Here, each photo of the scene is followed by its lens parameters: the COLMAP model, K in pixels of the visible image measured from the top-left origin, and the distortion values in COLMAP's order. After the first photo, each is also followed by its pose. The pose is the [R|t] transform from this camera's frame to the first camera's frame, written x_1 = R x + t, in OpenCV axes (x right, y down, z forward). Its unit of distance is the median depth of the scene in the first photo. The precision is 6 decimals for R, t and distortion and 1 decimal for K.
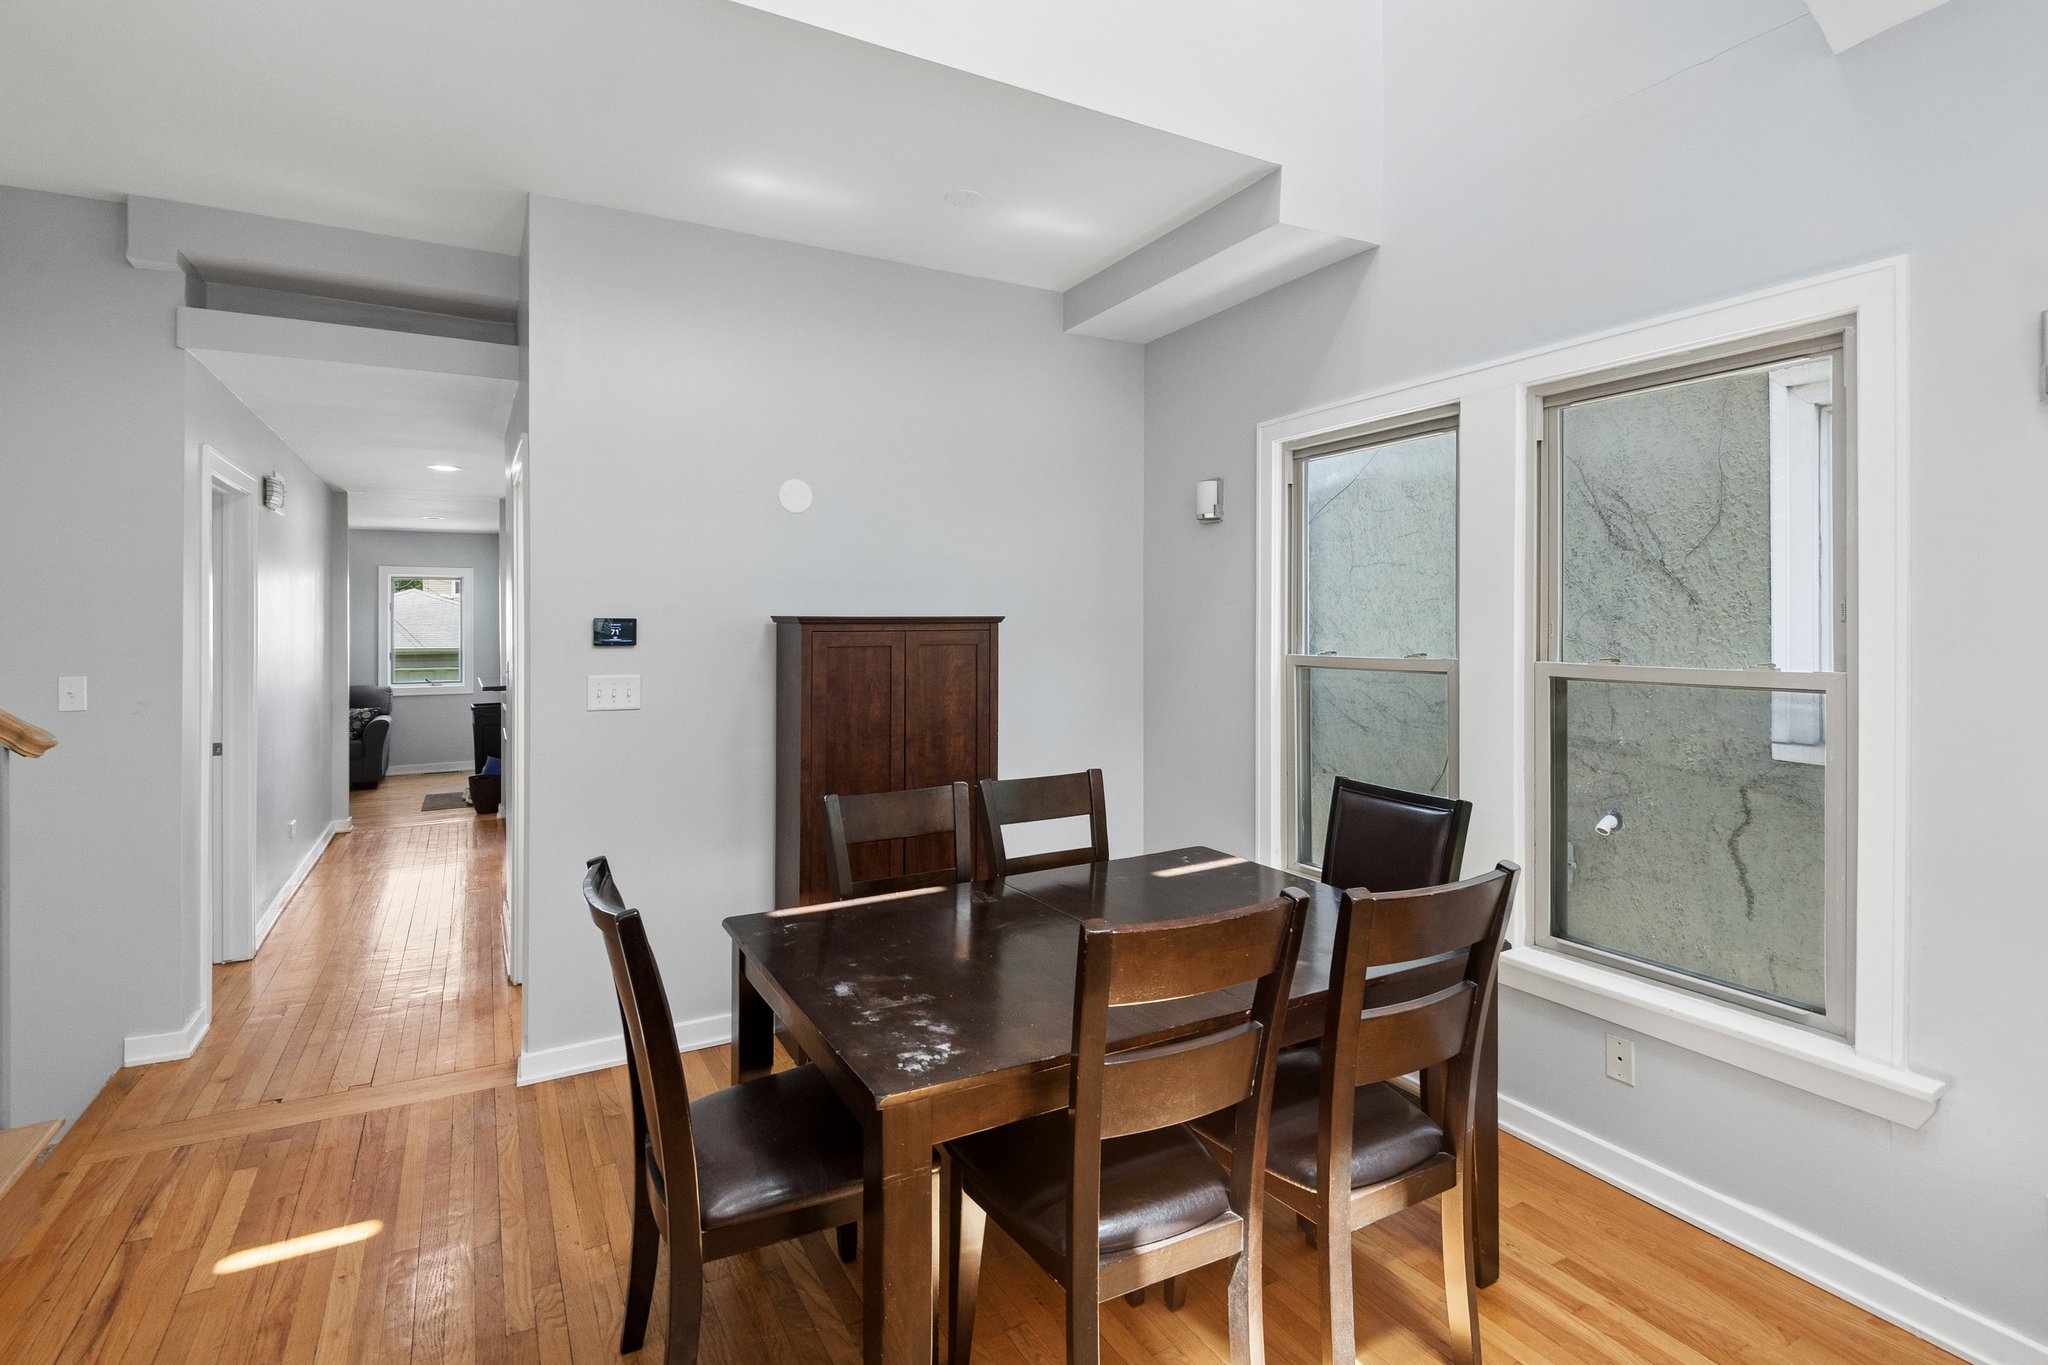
lens RADIAL K [[945.1, 0, 979.0], [0, 945.1, 613.9], [0, 0, 1]] dist [0.018084, -0.000037]
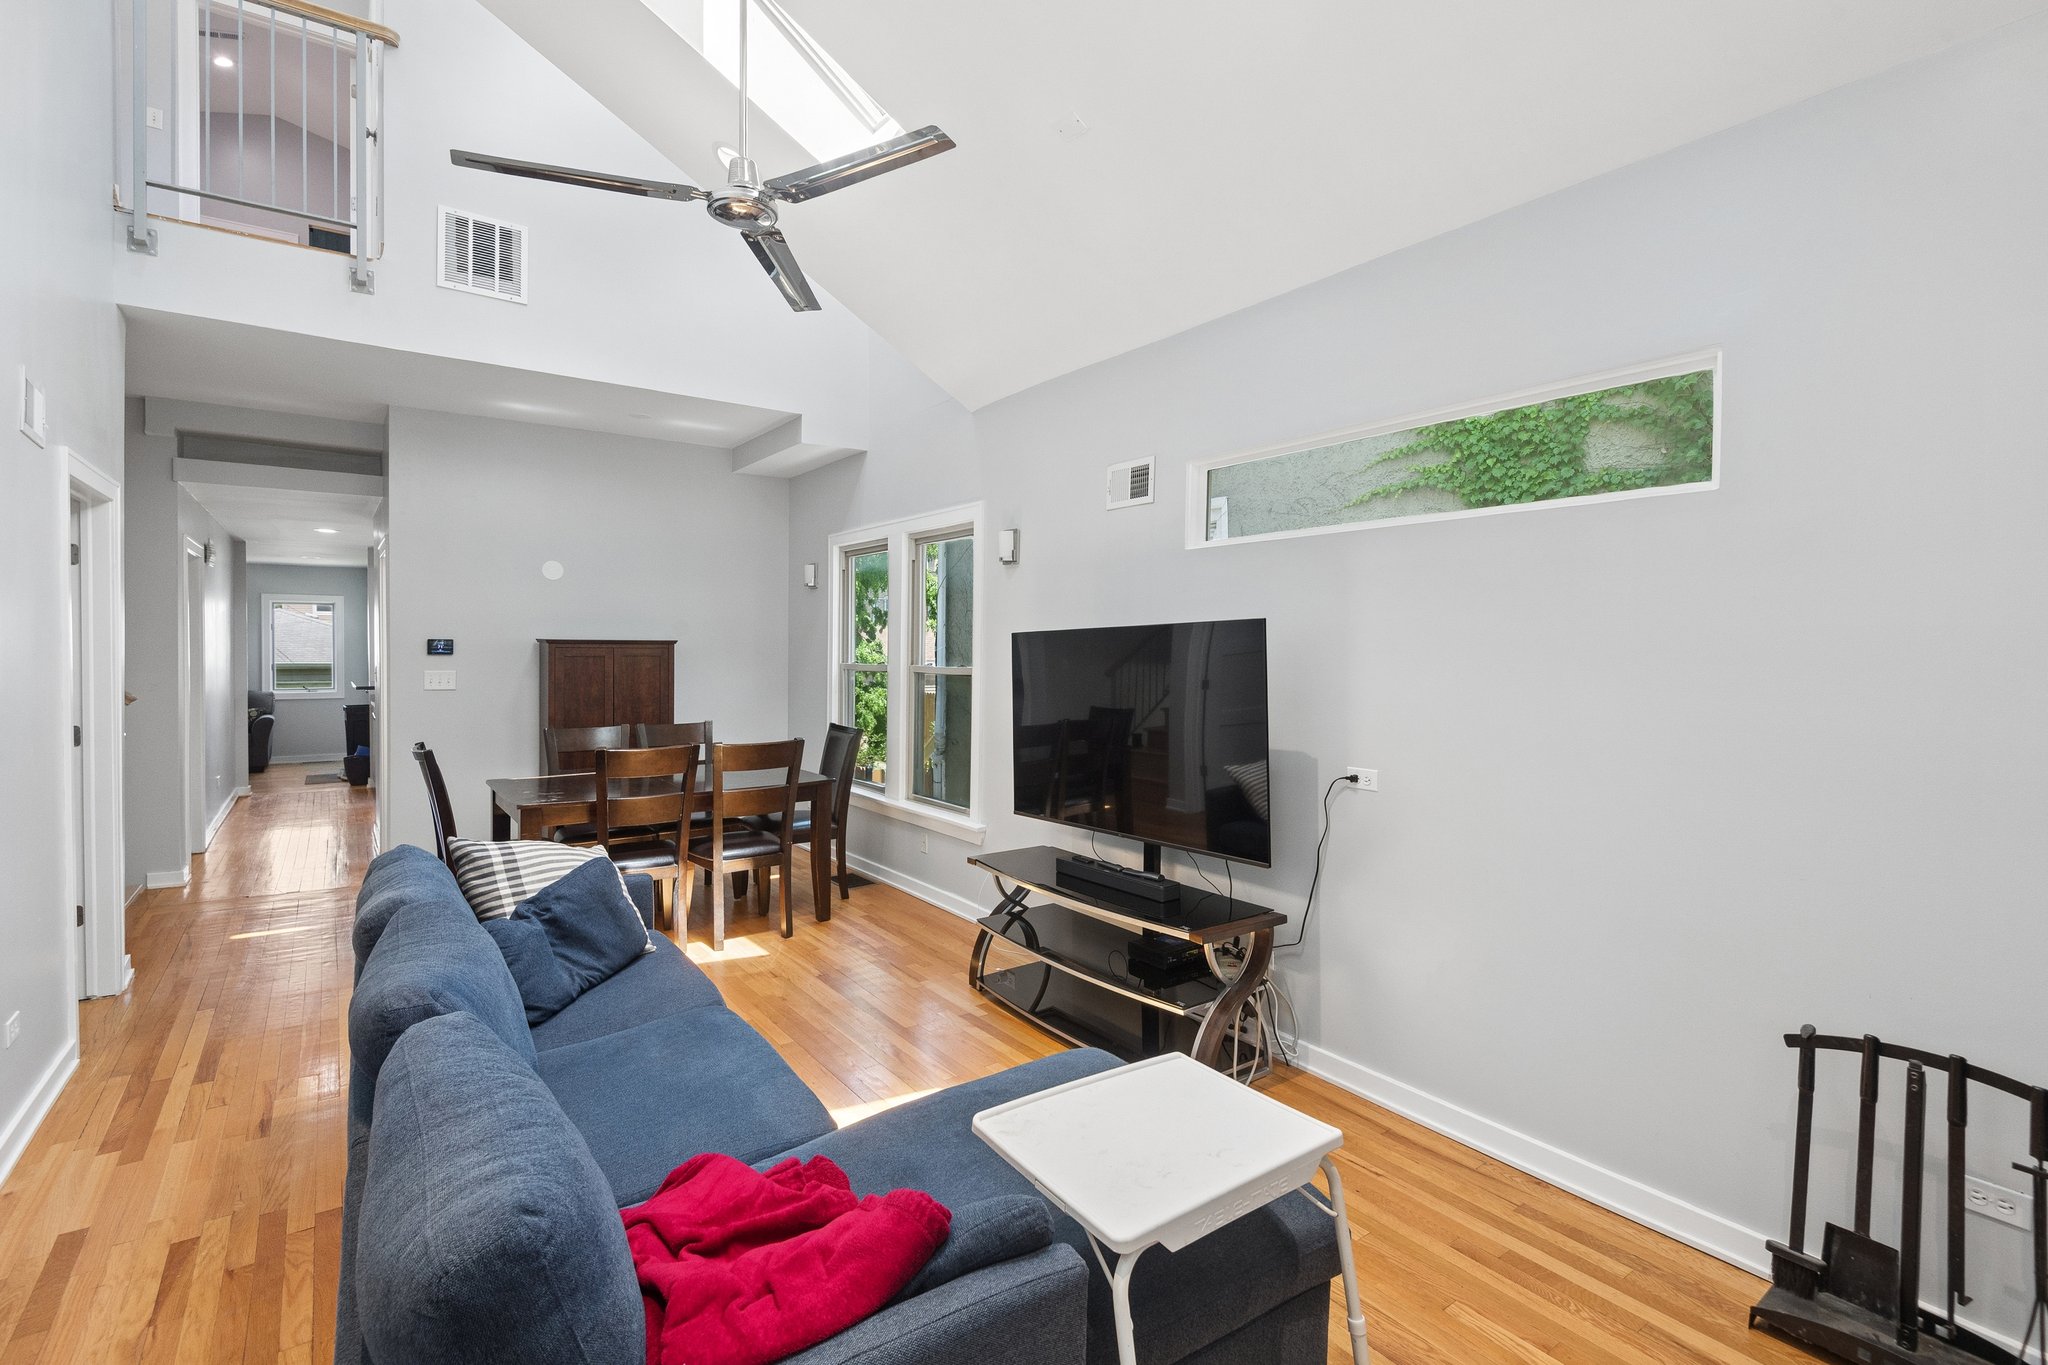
lens RADIAL K [[932.9, 0, 1015.9], [0, 932.9, 665.6], [0, 0, 1]] dist [-0.000760, -0.000455]
pose [[0.989725, 0.008866, 0.142706, 0.374348], [-0.012780, 0.999566, 0.026532, -0.004718], [-0.142409, -0.028083, 0.989409, -0.764530]]
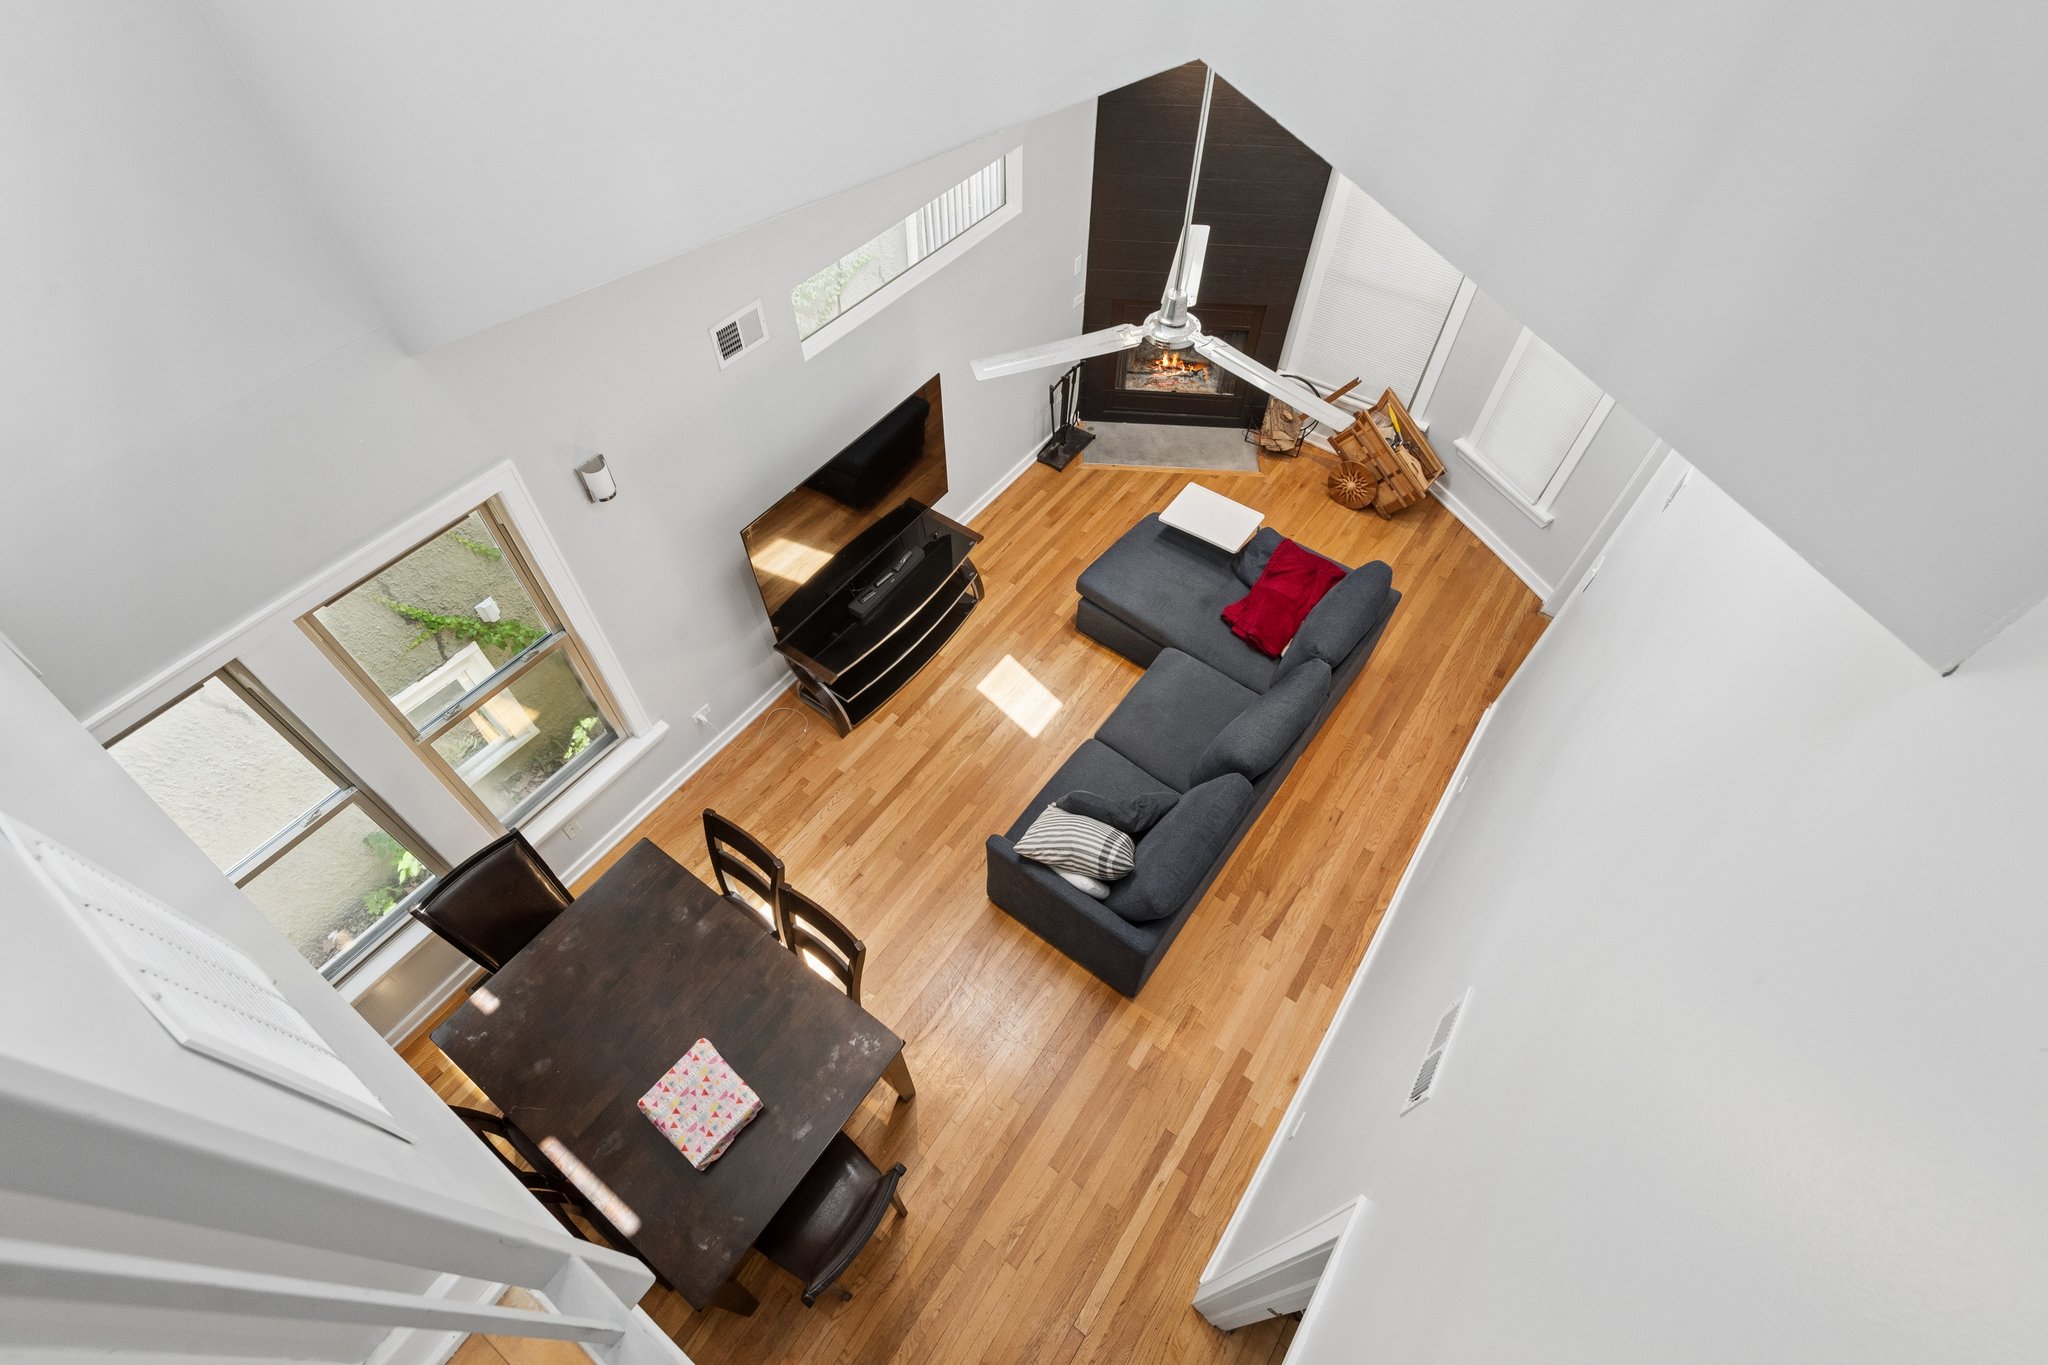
lens RADIAL K [[911.2, 0, 1024.0], [0, 911.2, 682.5], [0, 0, 1]] dist [0.035324, -0.000071]
pose [[-0.445065, -0.714610, 0.539675, -0.332840], [-0.003466, 0.604024, 0.796959, -0.768977], [-0.895492, 0.352828, -0.271307, 0.385581]]
